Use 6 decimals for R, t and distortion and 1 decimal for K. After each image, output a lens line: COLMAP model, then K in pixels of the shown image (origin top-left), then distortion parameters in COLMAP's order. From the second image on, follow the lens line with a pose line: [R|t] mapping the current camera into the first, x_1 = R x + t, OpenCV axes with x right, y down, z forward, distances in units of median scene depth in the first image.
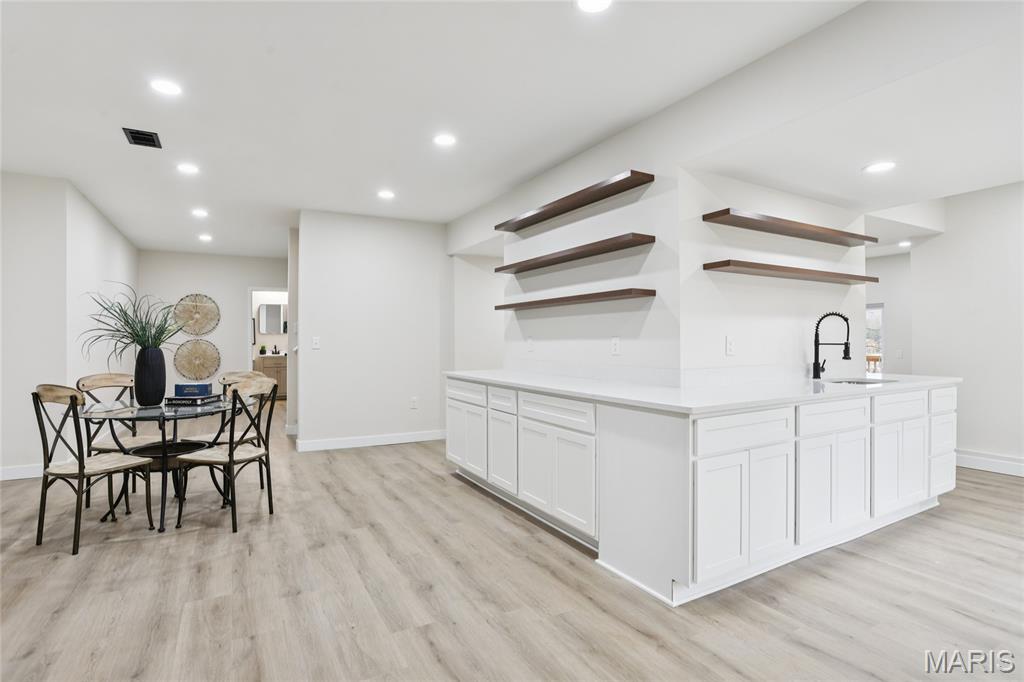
lens RADIAL K [[513.6, 0, 504.0], [0, 513.6, 340.1], [0, 0, 1]] dist [-0.073167, 0.034540]
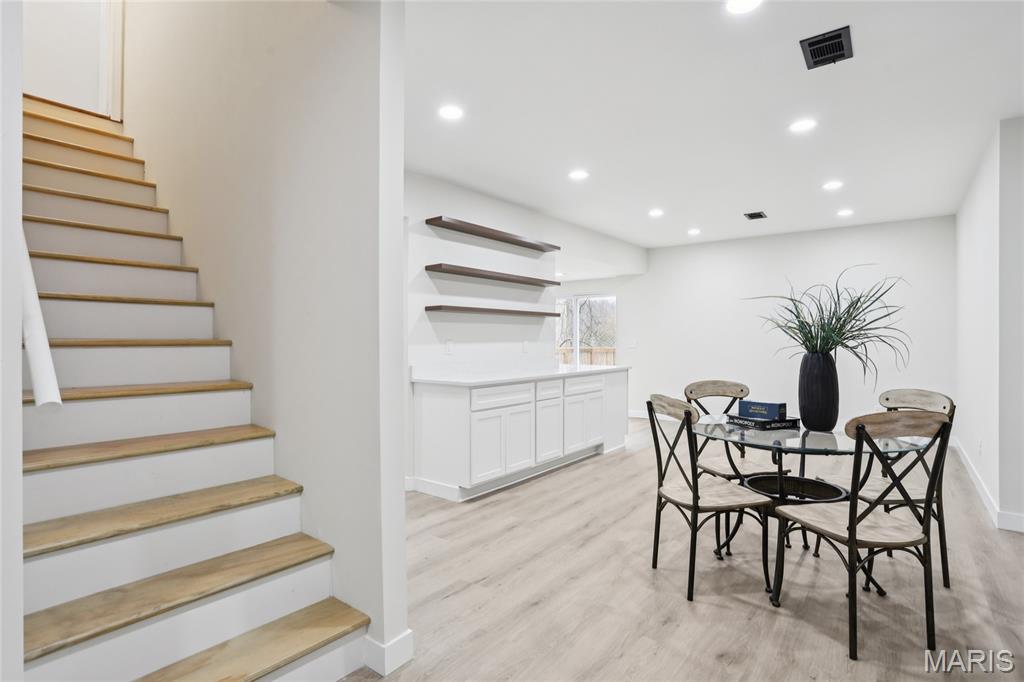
lens RADIAL K [[513.6, 0, 504.0], [0, 513.6, 340.1], [0, 0, 1]] dist [-0.073167, 0.034540]
pose [[-0.394796, 0.003754, 0.918761, -1.044433], [0.004063, 0.999989, -0.002340, -0.003603], [-0.918760, 0.002809, -0.394807, 1.489156]]
